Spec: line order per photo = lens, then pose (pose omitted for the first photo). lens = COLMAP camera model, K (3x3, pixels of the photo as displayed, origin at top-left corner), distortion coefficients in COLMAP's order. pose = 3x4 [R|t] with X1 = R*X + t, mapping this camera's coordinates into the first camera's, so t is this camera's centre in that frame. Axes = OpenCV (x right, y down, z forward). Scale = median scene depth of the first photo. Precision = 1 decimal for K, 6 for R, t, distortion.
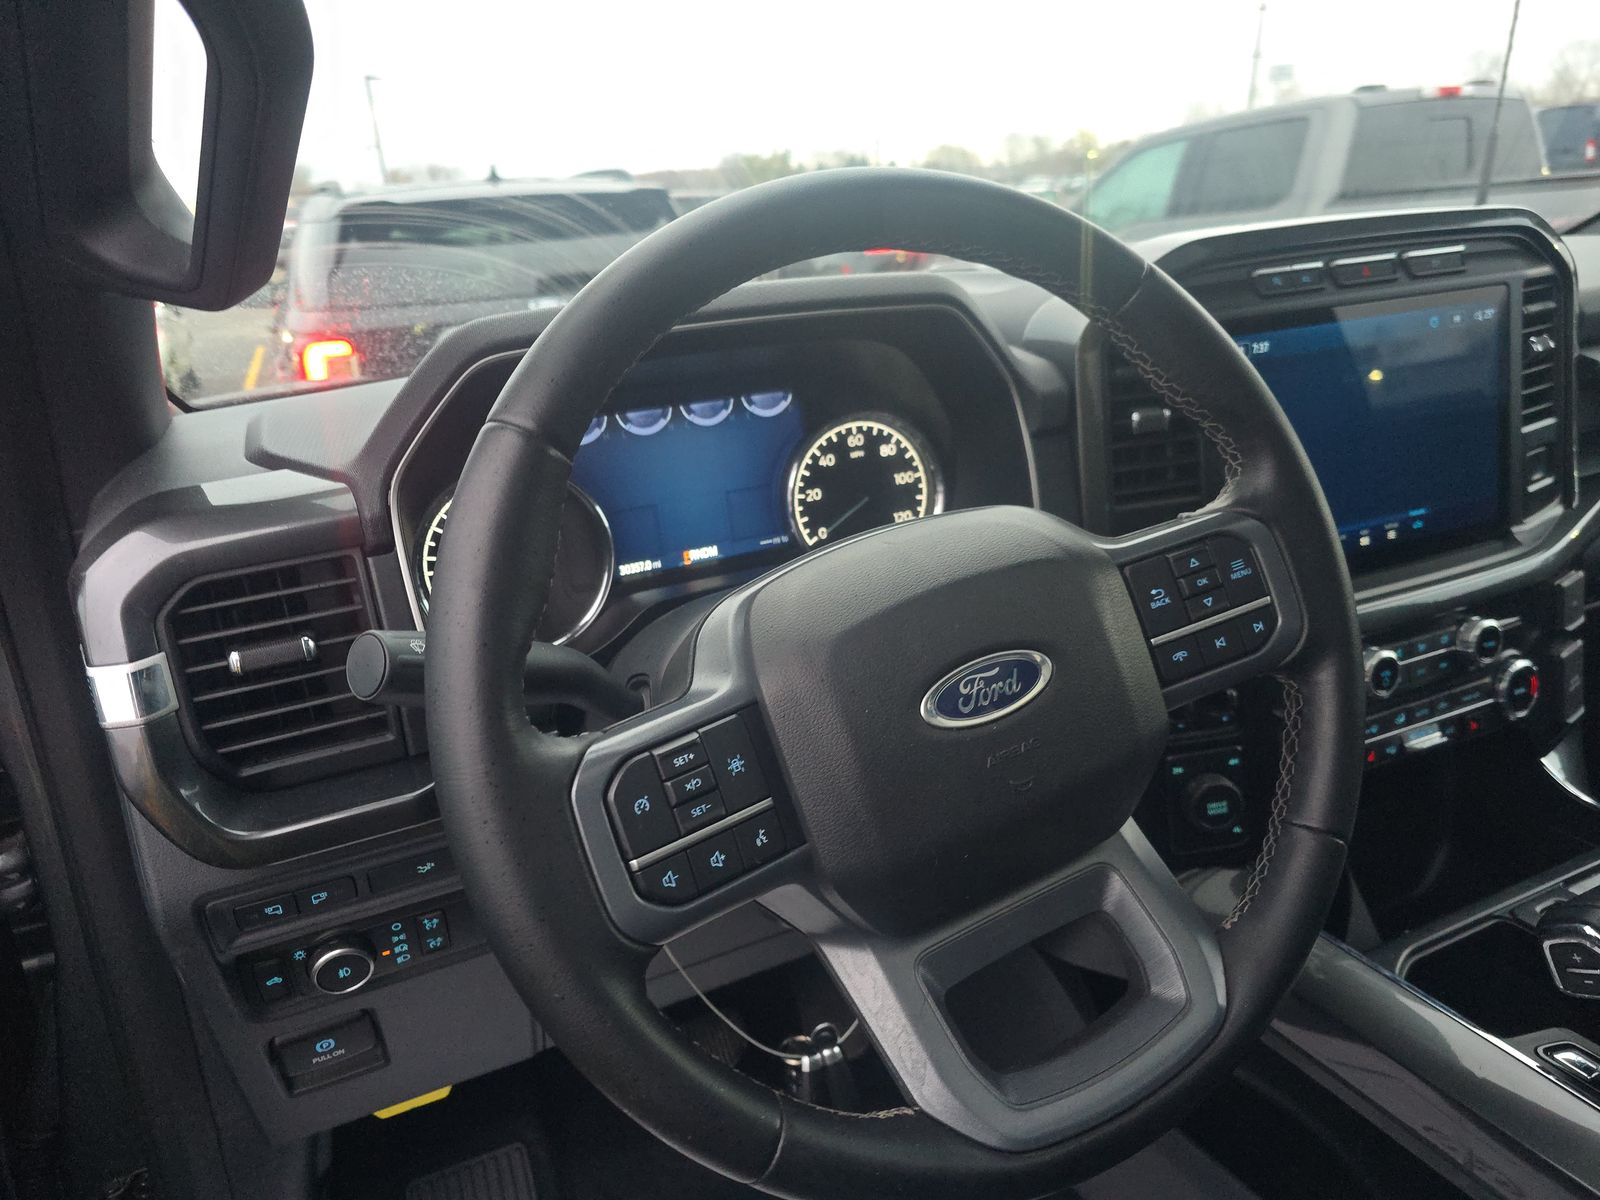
lens RADIAL K [[1073.1, 0, 783.0], [0, 1073.1, 594.9], [0, 0, 1]] dist [0.056522, -0.053095]
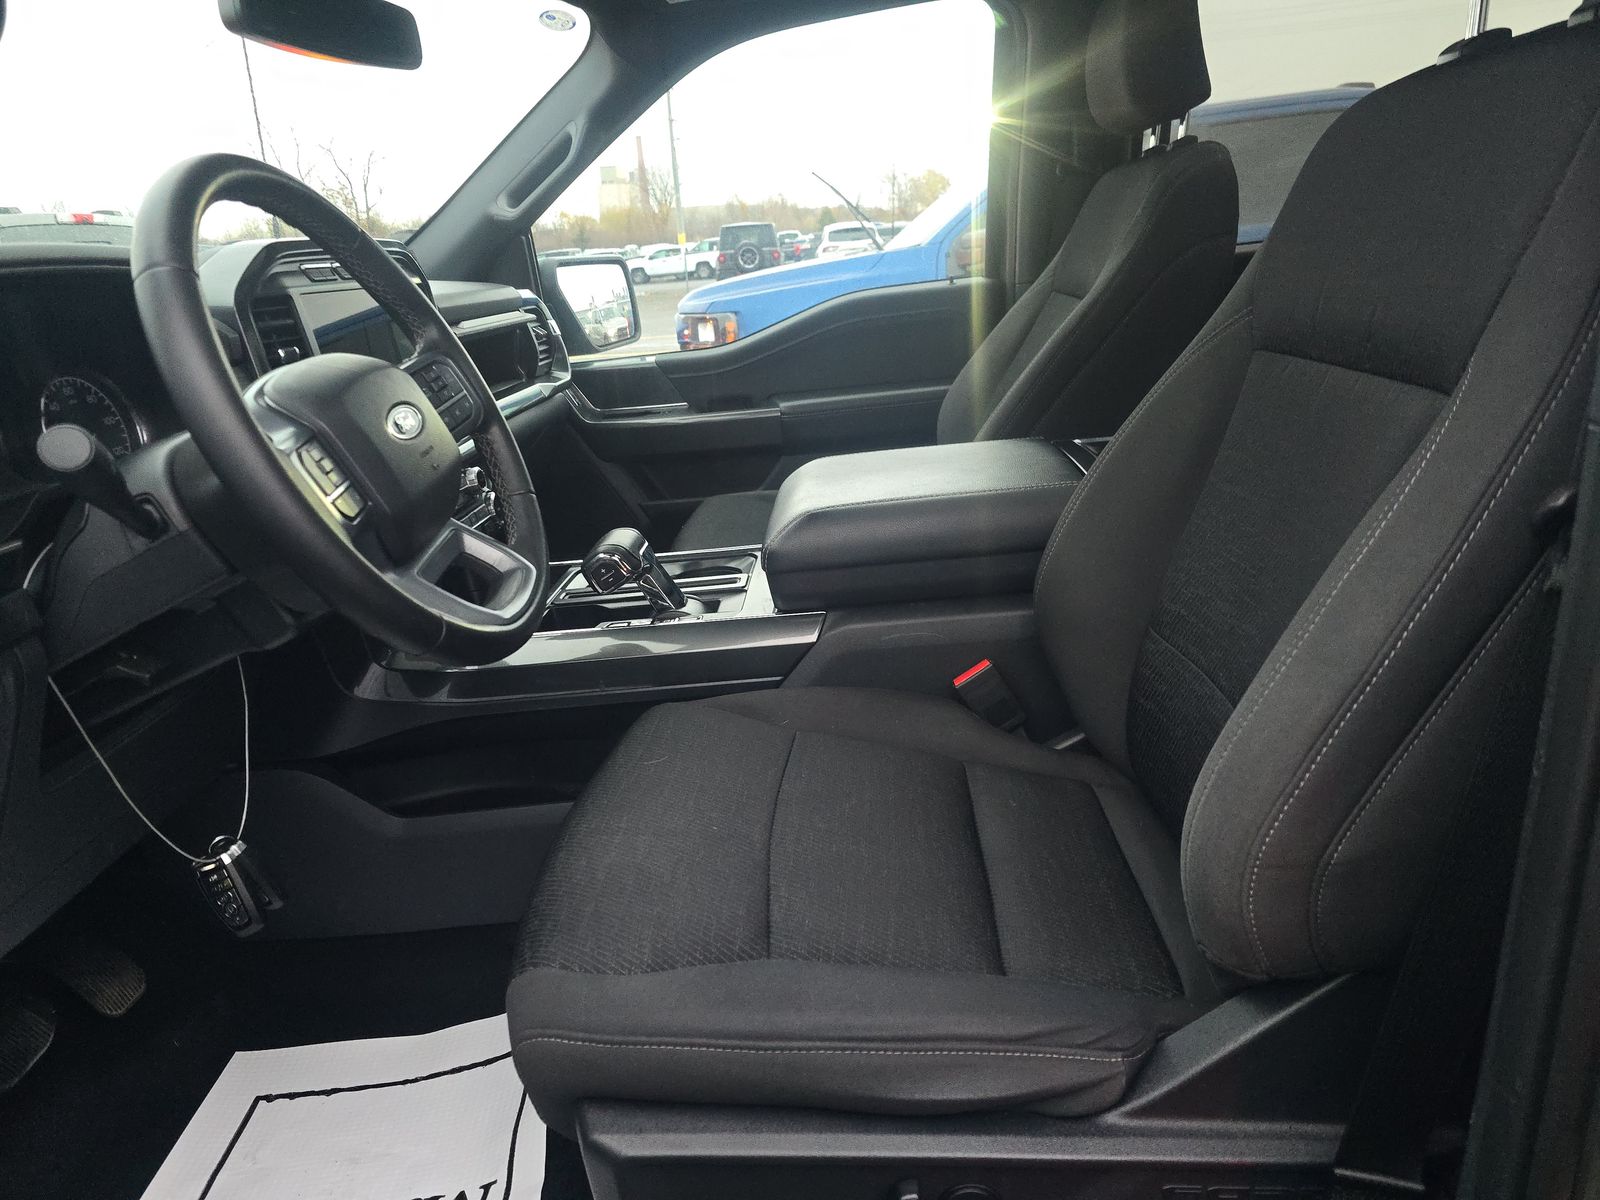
lens RADIAL K [[1073.1, 0, 783.0], [0, 1073.1, 594.9], [0, 0, 1]] dist [0.056522, -0.053095]
pose [[0.465025, -0.239700, 0.852230, -0.930817], [0.333504, 0.939161, 0.082171, 0.343585], [-0.820077, 0.246011, 0.516674, -0.373333]]
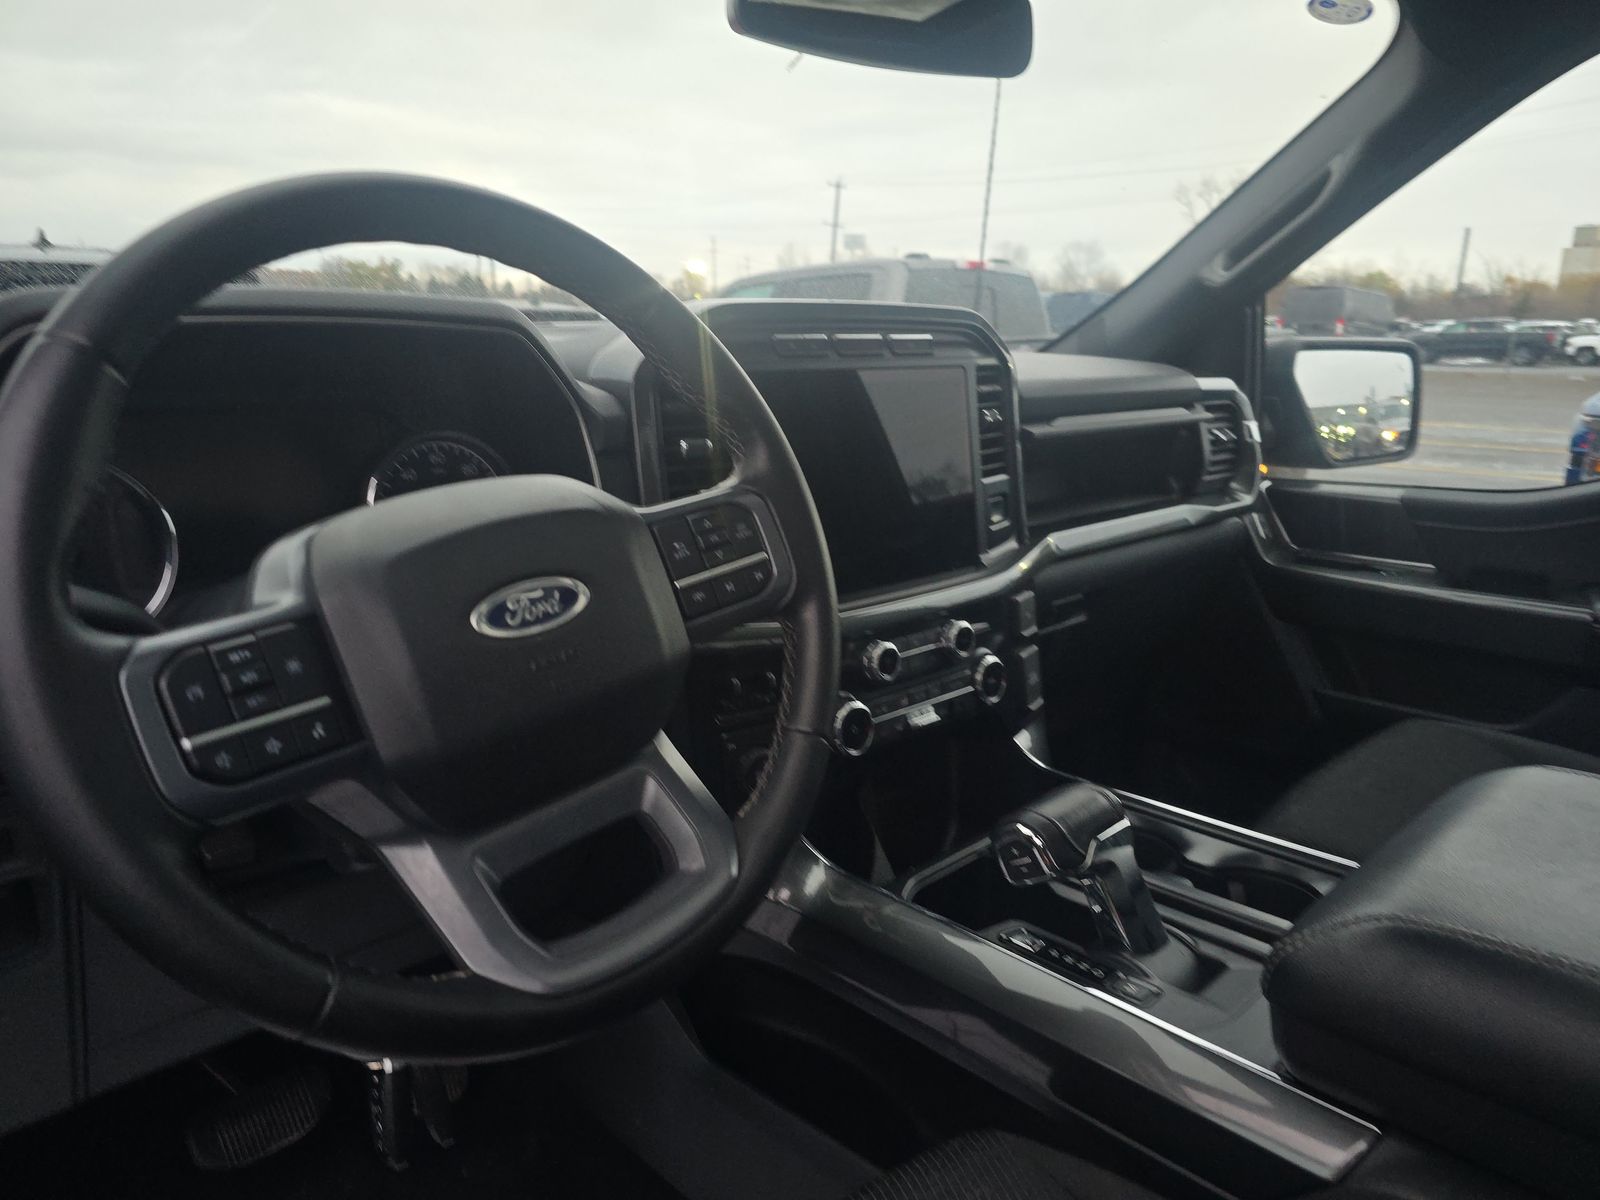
lens RADIAL K [[1073.1, 0, 783.0], [0, 1073.1, 594.9], [0, 0, 1]] dist [0.056522, -0.053095]
pose [[0.941845, -0.005444, 0.336003, 0.040919], [0.041775, 0.994010, -0.100995, 0.160602], [-0.333440, 0.109158, 0.936431, -0.158813]]
